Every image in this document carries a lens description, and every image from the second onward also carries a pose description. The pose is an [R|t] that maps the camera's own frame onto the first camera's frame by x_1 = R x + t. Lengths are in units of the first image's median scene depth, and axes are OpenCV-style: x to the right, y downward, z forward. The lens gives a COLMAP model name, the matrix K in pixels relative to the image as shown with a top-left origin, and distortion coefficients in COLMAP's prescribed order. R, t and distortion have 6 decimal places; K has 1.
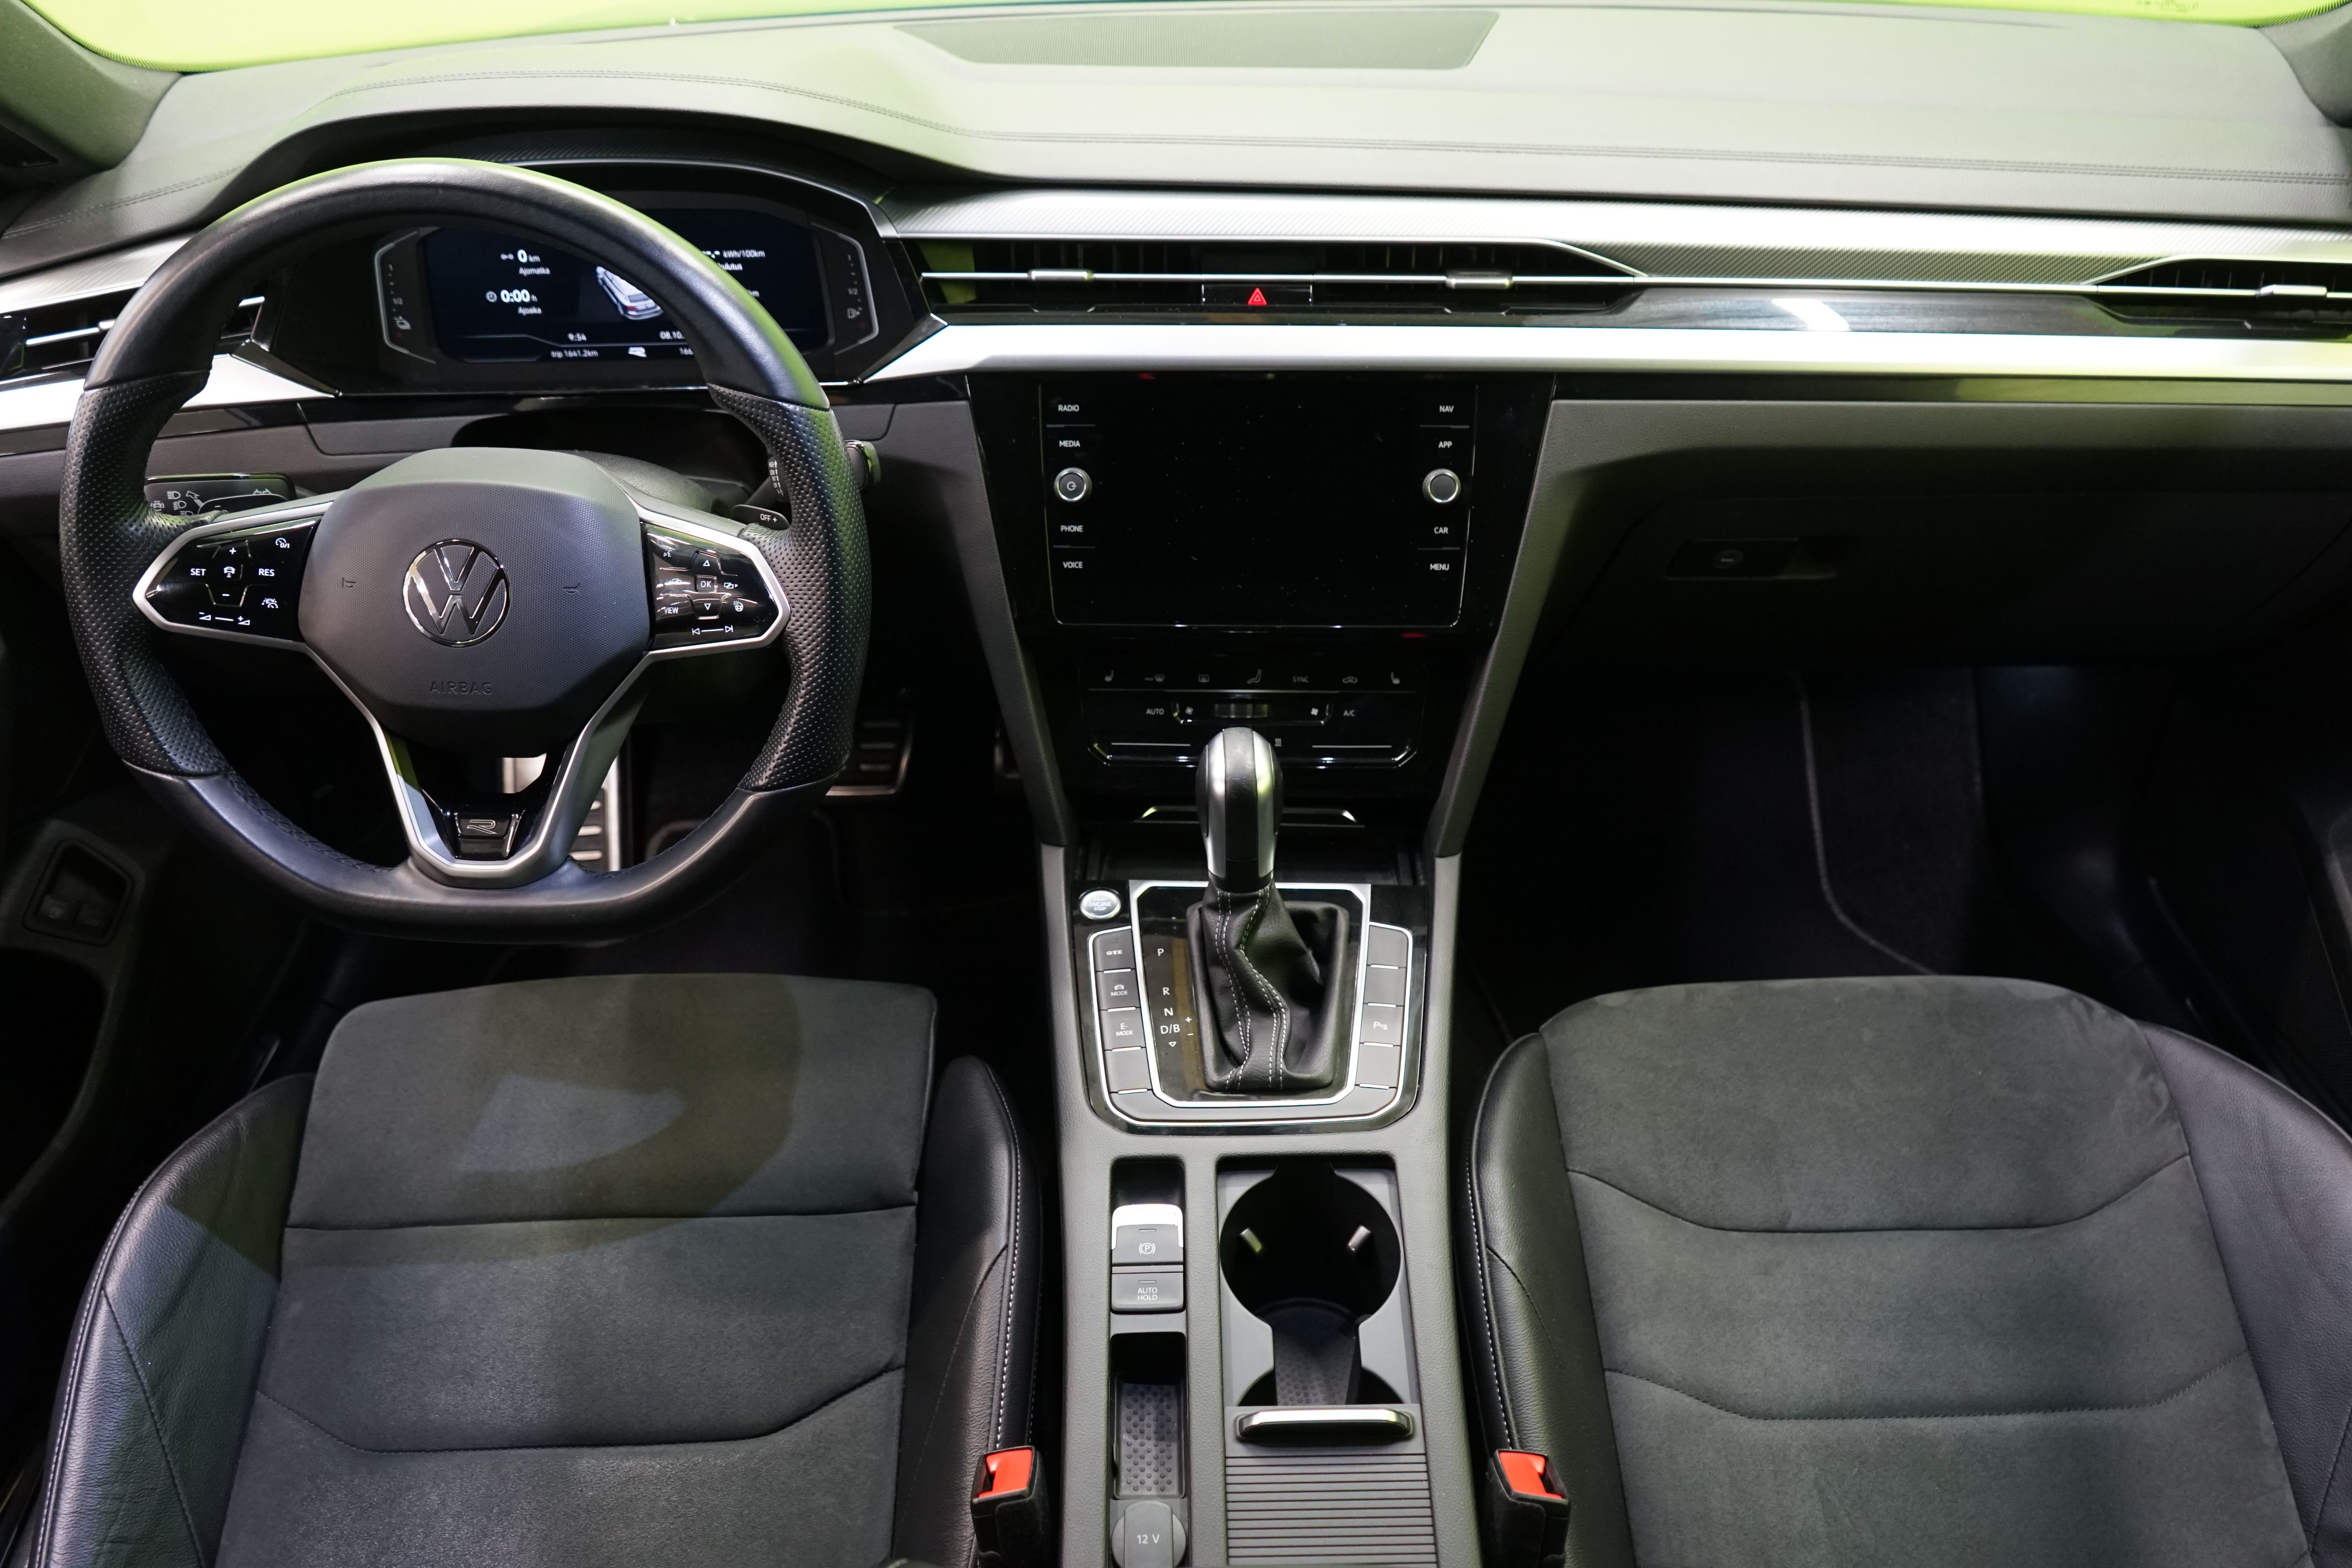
lens RADIAL K [[1792.5, 0, 1176.0], [0, 1792.5, 784.0], [0, 0, 1]] dist [-0.022151, 0.000460]
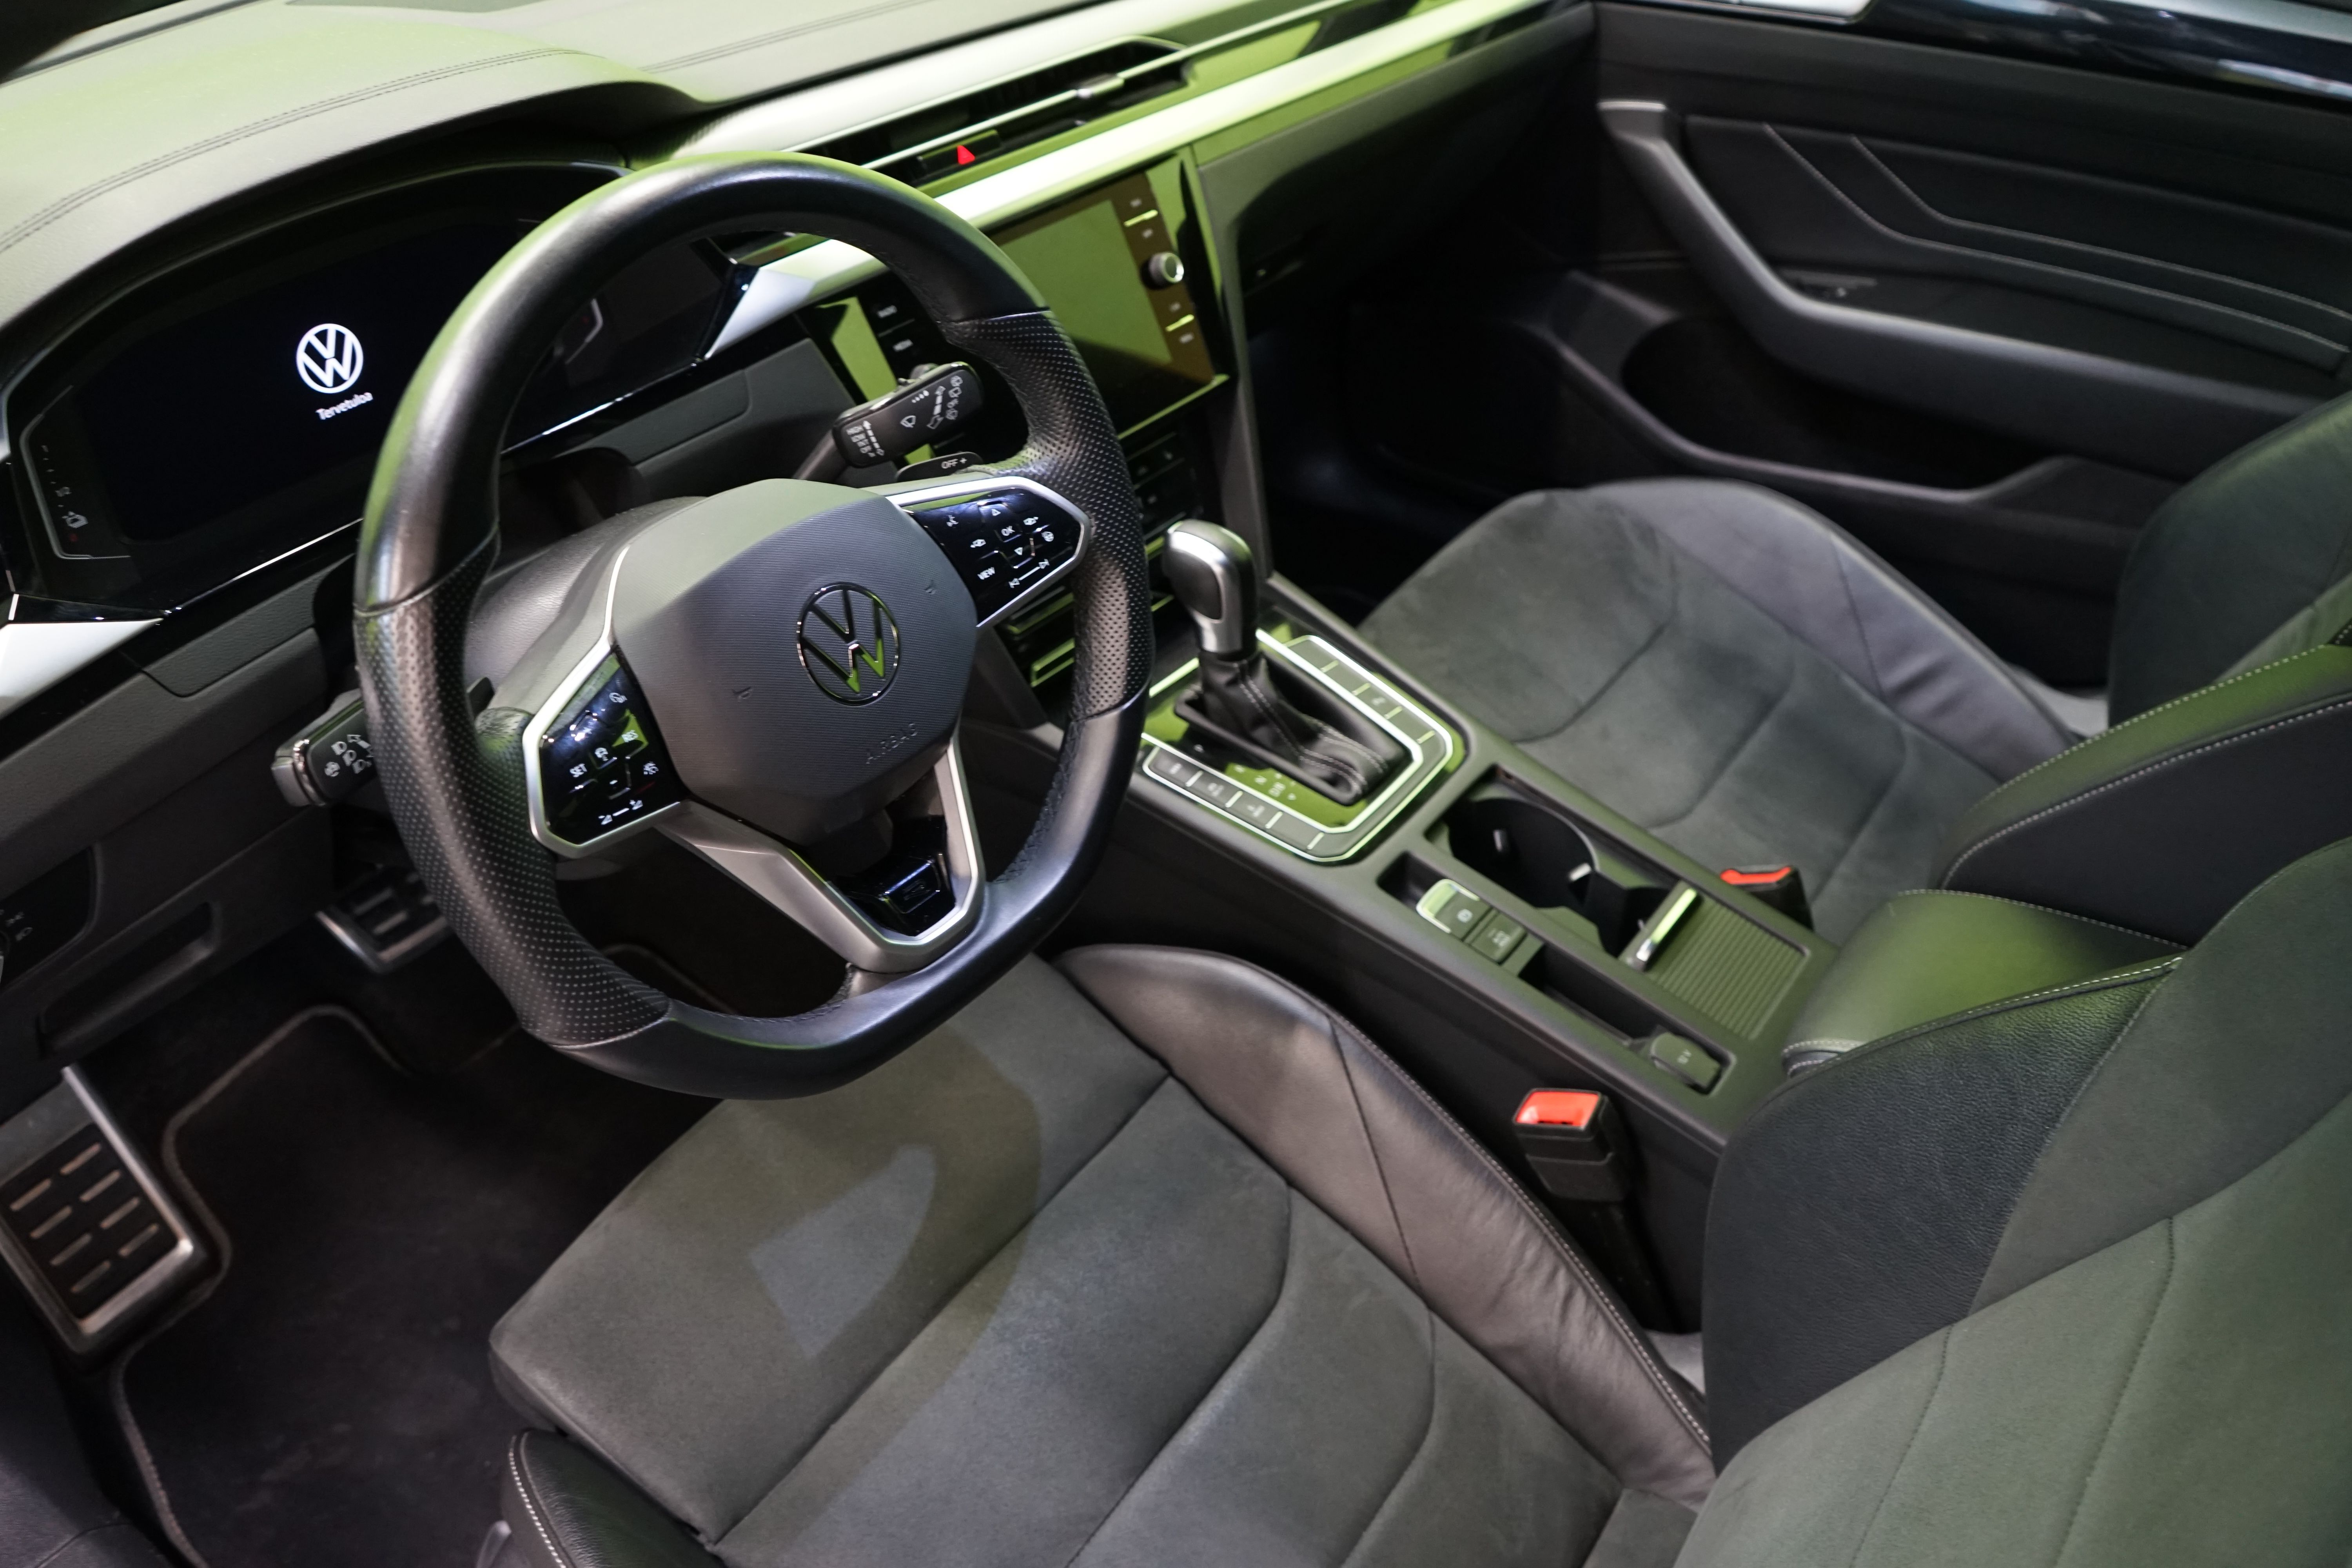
lens RADIAL K [[1792.5, 0, 1176.0], [0, 1792.5, 784.0], [0, 0, 1]] dist [-0.022151, 0.000460]
pose [[0.617791, -0.482081, 0.621235, -0.717993], [0.447524, 0.865159, 0.226325, -0.142503], [-0.646573, 0.138196, 0.750230, 0.210265]]
